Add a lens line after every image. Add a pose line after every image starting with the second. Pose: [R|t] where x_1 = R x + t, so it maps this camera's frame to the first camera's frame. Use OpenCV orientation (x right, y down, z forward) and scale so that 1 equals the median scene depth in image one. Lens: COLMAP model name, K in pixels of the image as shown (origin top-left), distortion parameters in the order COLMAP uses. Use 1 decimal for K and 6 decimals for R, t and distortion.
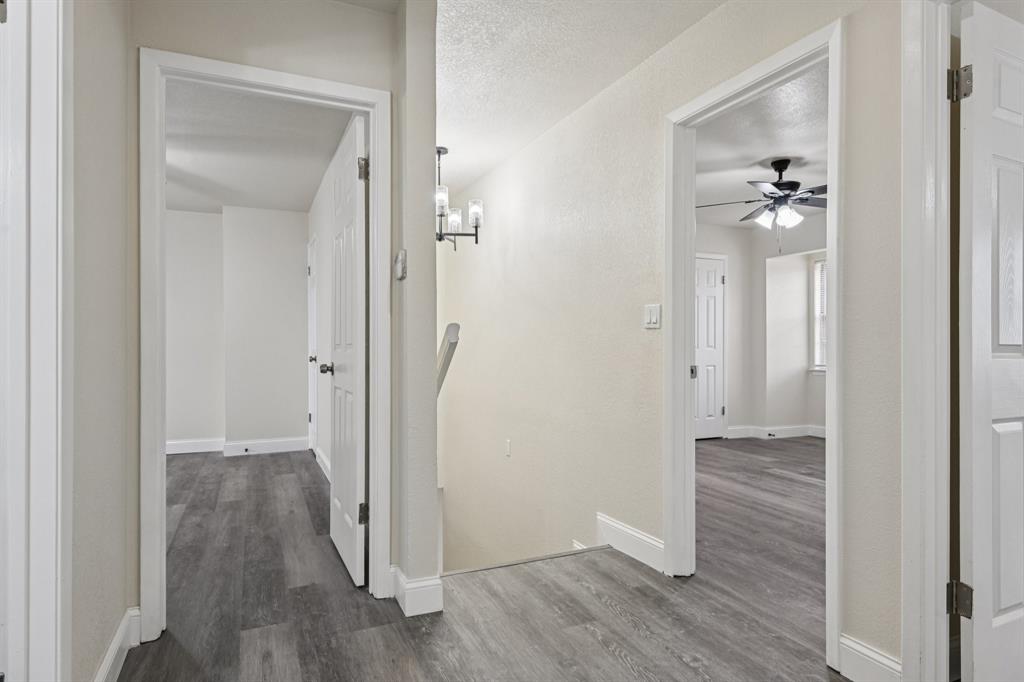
lens RADIAL K [[564.1, 0, 513.1], [0, 564.1, 346.0], [0, 0, 1]] dist [0.005178, -0.002934]
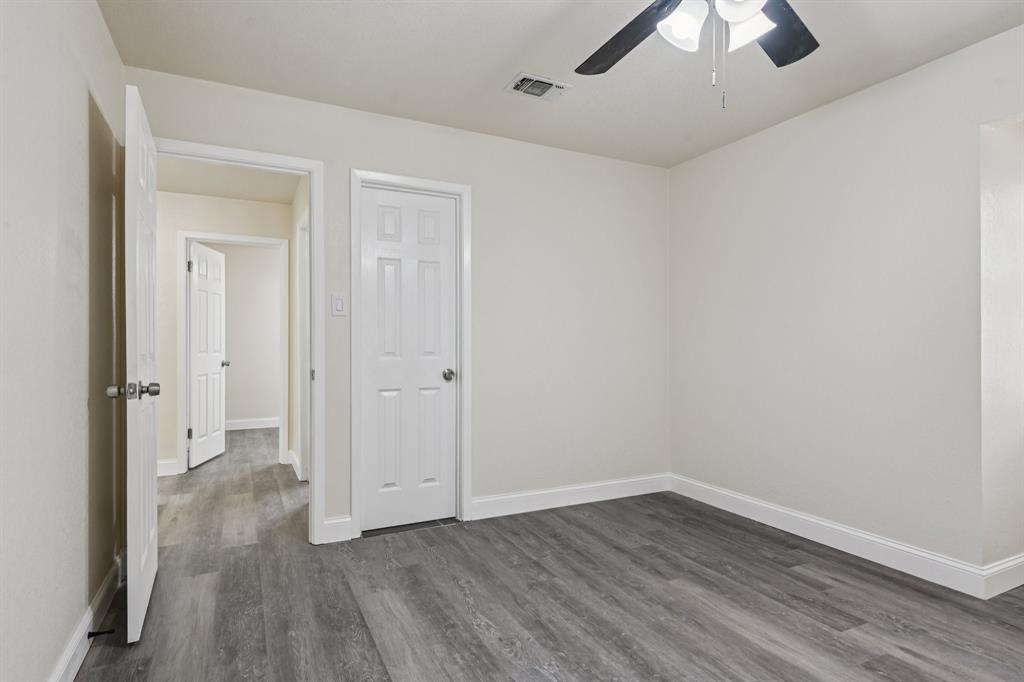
lens RADIAL K [[547.2, 0, 510.4], [0, 547.2, 342.8], [0, 0, 1]] dist [0.002915, -0.005976]
pose [[-0.999653, 0.002357, -0.026254, -0.745584], [0.002676, 0.999923, -0.012113, -0.004744], [0.026223, -0.012179, -0.999582, 1.654328]]
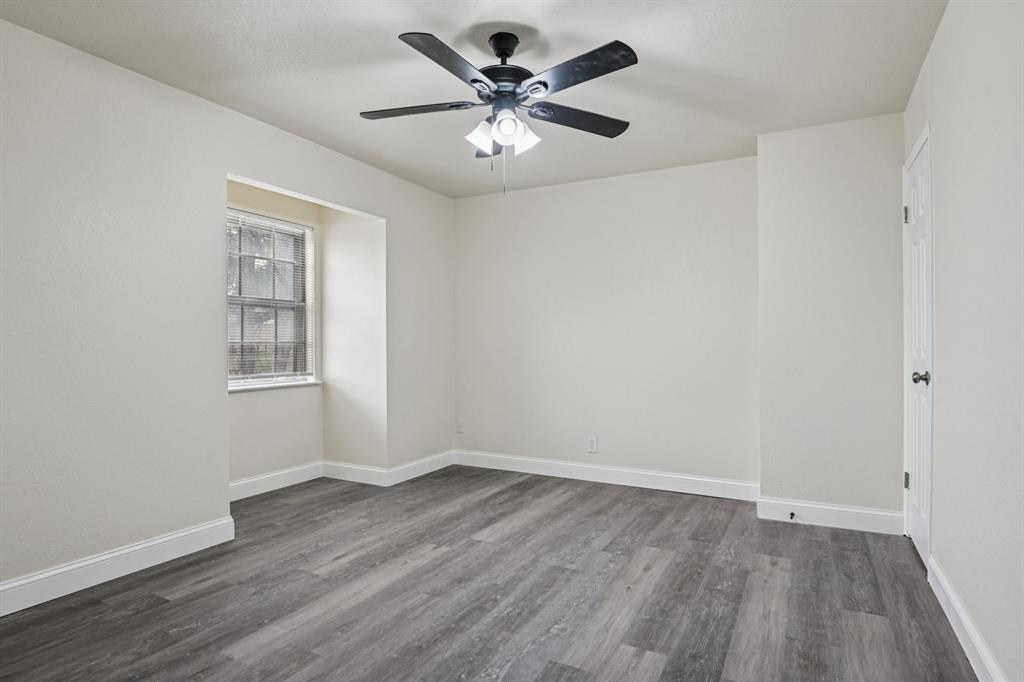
lens RADIAL K [[547.2, 0, 514.0], [0, 547.2, 342.4], [0, 0, 1]] dist [0.002915, -0.005976]
pose [[0.598956, 0.002192, -0.800779, -0.220072], [0.005663, 0.999960, 0.006973, -0.019732], [0.800762, -0.008712, 0.598920, 0.504081]]
